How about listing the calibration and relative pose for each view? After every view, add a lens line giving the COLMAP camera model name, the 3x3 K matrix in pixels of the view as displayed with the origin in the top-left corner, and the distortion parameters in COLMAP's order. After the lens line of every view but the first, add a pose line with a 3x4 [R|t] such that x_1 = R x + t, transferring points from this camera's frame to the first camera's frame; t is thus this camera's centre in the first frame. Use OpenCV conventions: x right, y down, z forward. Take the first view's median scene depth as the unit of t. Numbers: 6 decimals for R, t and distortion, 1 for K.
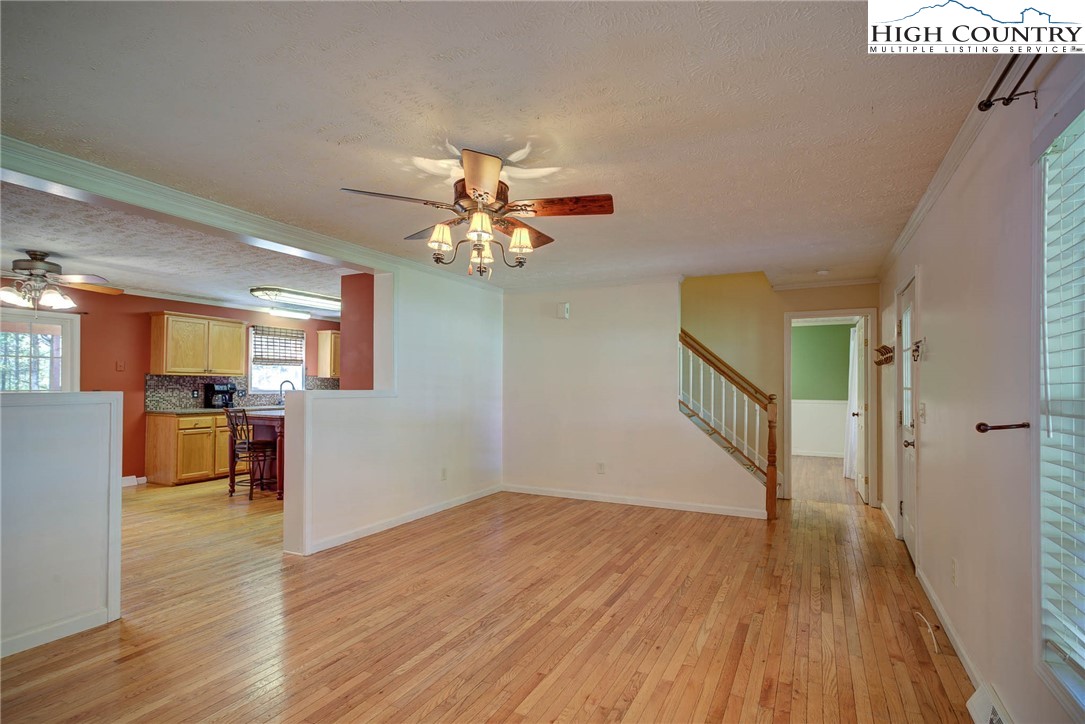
lens RADIAL K [[537.4, 0, 522.7], [0, 537.4, 375.8], [0, 0, 1]] dist [-0.000379, 0.005197]
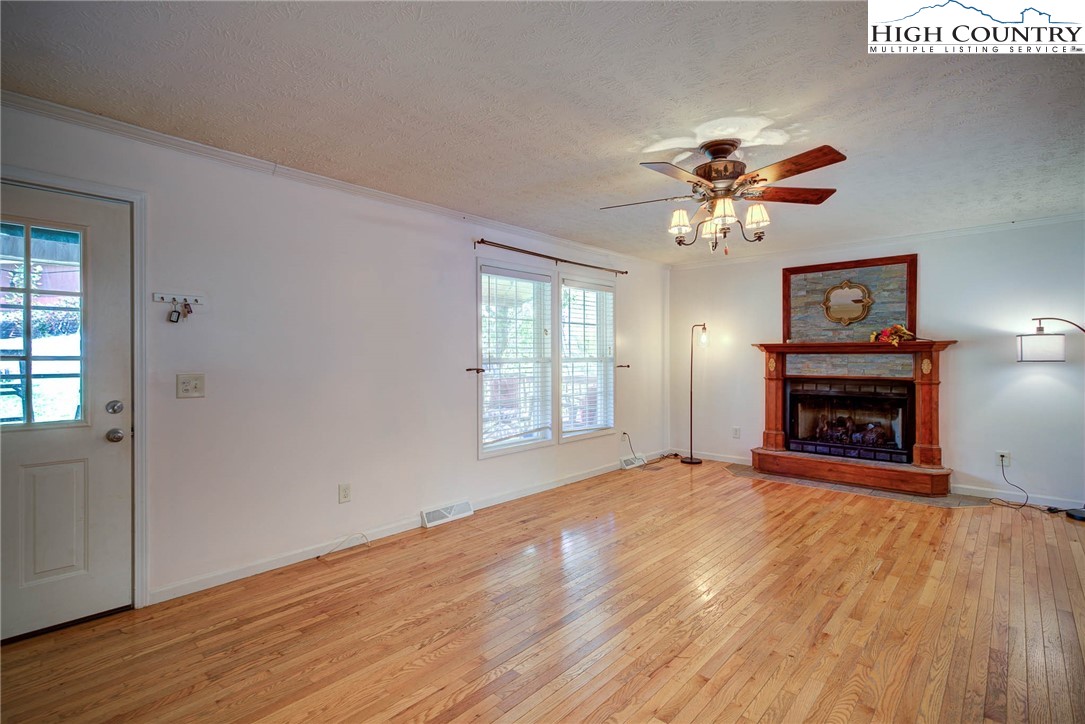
lens RADIAL K [[537.4, 0, 535.3], [0, 537.4, 361.7], [0, 0, 1]] dist [-0.000379, 0.005197]
pose [[-0.973448, -0.003727, 0.228876, 0.027726], [-0.004852, 0.999979, -0.004351, 0.032783], [-0.228855, -0.005346, -0.973446, 1.840018]]
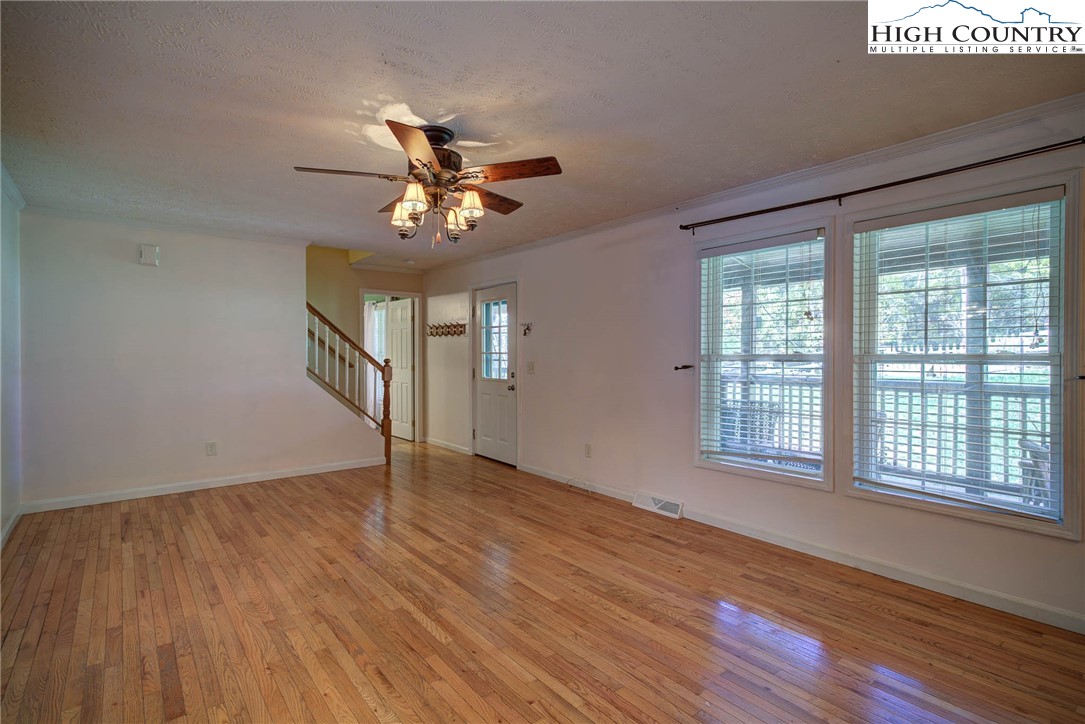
lens RADIAL K [[537.4, 0, 537.1], [0, 537.4, 357.0], [0, 0, 1]] dist [-0.000379, 0.005197]
pose [[0.402657, -0.011604, 0.915278, -0.815670], [-0.011409, 0.999778, 0.017695, 0.007300], [-0.915280, -0.017568, 0.402435, 0.351385]]
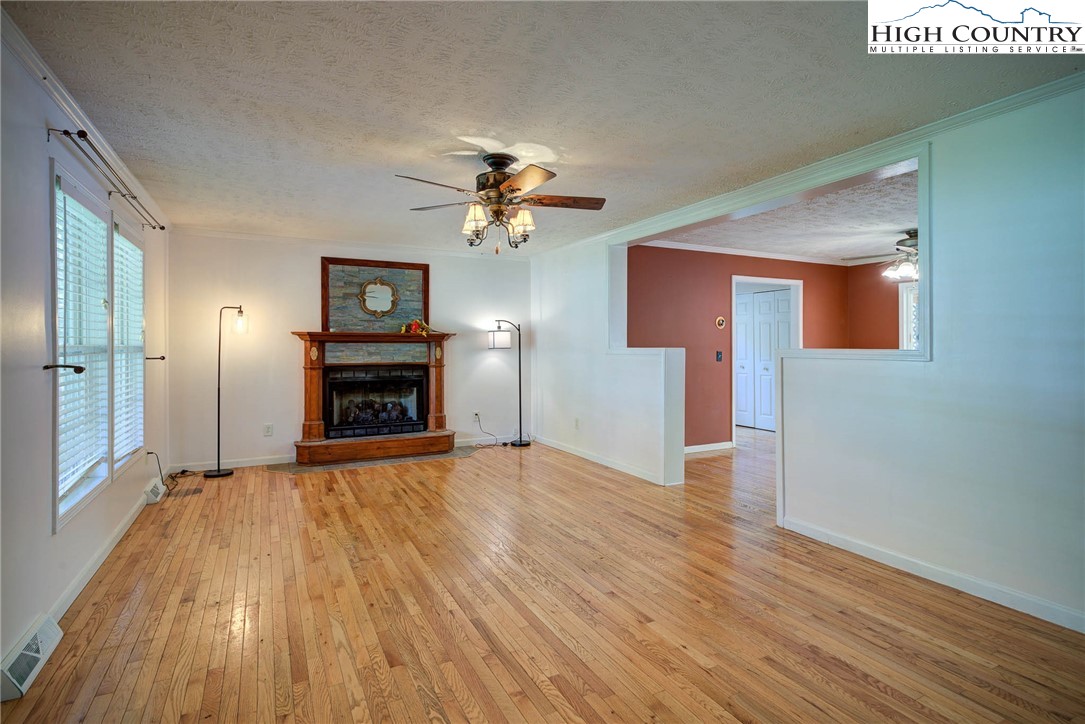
lens RADIAL K [[537.4, 0, 573.5], [0, 537.4, 355.0], [0, 0, 1]] dist [-0.000379, 0.005197]
pose [[-0.518678, 0.013548, -0.854862, 0.753290], [0.012728, 0.999886, 0.008124, 0.031977], [0.854875, -0.006667, -0.518792, 1.533727]]
